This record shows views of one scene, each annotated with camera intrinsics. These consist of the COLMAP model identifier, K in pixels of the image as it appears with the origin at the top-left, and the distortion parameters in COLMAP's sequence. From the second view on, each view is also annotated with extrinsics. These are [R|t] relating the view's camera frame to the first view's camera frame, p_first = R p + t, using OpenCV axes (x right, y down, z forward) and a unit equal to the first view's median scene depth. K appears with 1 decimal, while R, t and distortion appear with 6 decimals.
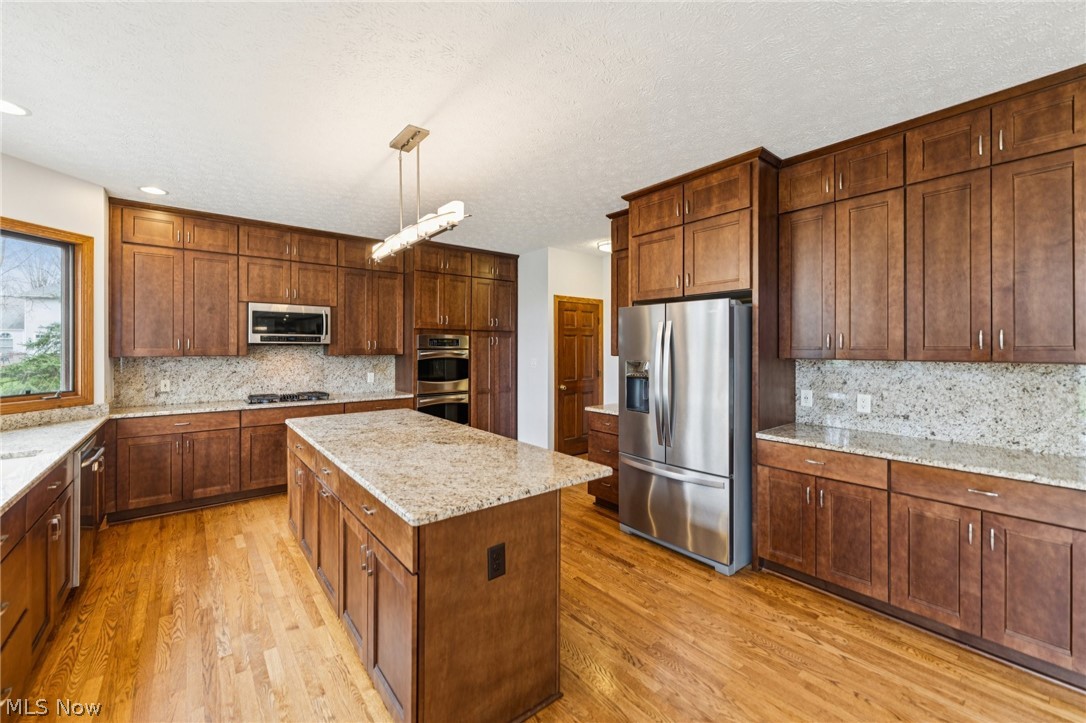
lens RADIAL K [[435.7, 0, 538.3], [0, 435.7, 346.4], [0, 0, 1]] dist [-0.002854, 0.000207]
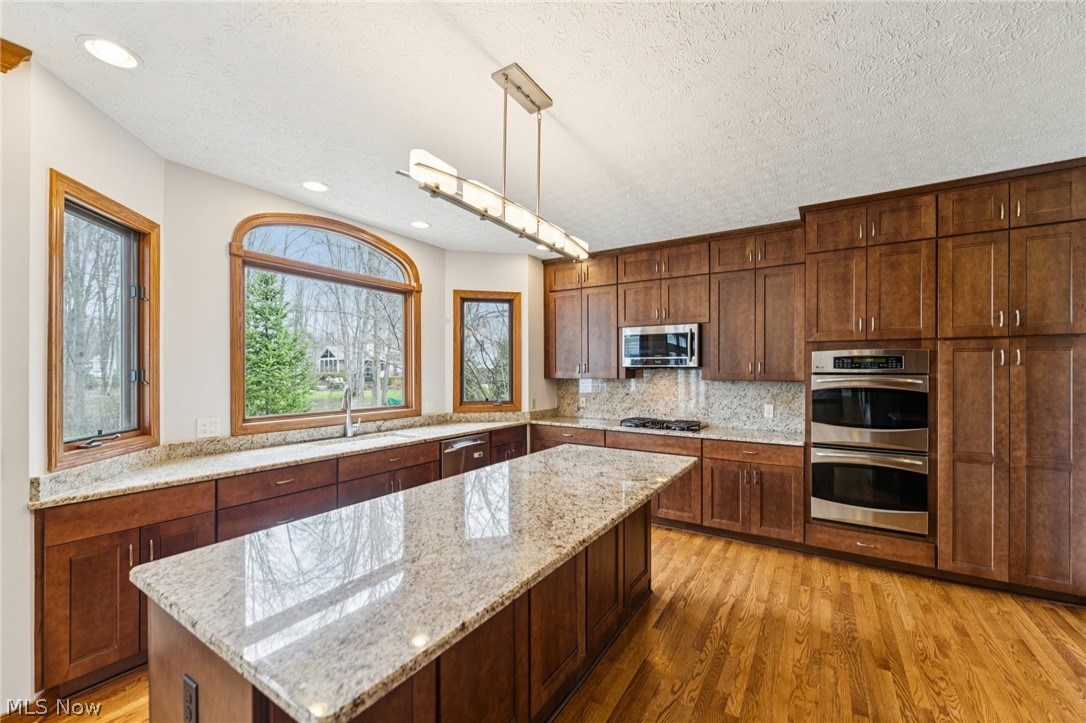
lens RADIAL K [[435.7, 0, 539.8], [0, 435.7, 369.1], [0, 0, 1]] dist [-0.002854, 0.000207]
pose [[0.312635, -0.005254, -0.949859, 0.254881], [0.001286, 0.999986, -0.005108, 0.002786], [0.949873, 0.000375, 0.312637, 0.477866]]
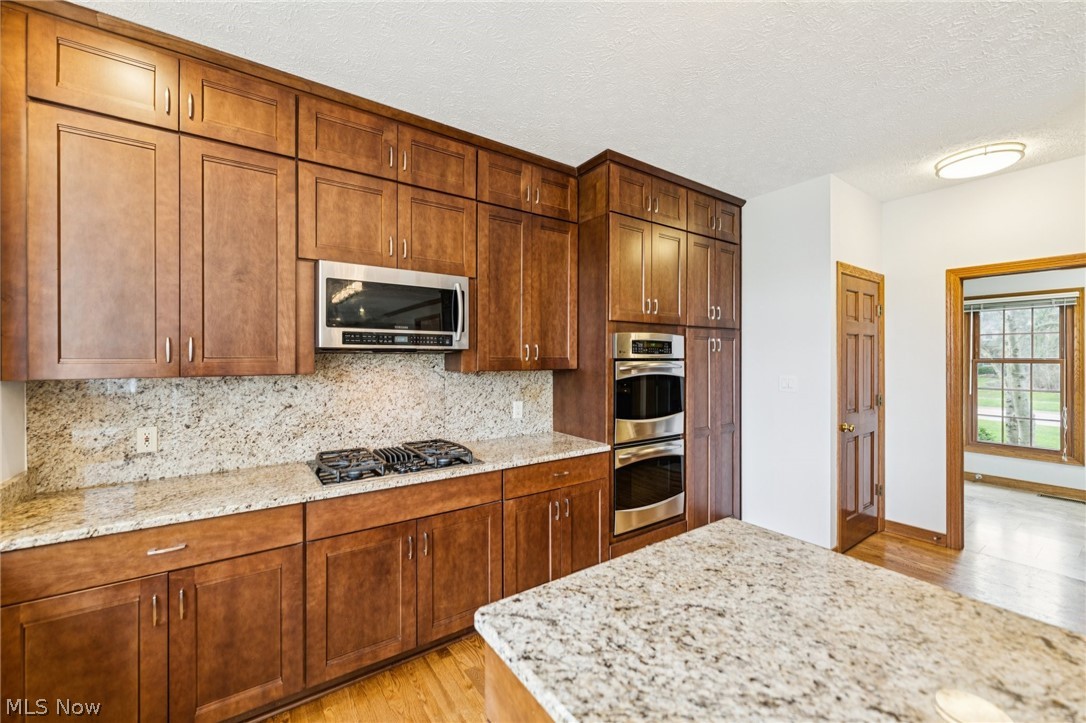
lens RADIAL K [[435.7, 0, 541.3], [0, 435.7, 356.7], [0, 0, 1]] dist [-0.002854, 0.000207]
pose [[0.997561, -0.000670, -0.069801, -0.387768], [0.000888, 0.999995, 0.003087, 0.000988], [0.069799, -0.003142, 0.997556, 0.541191]]
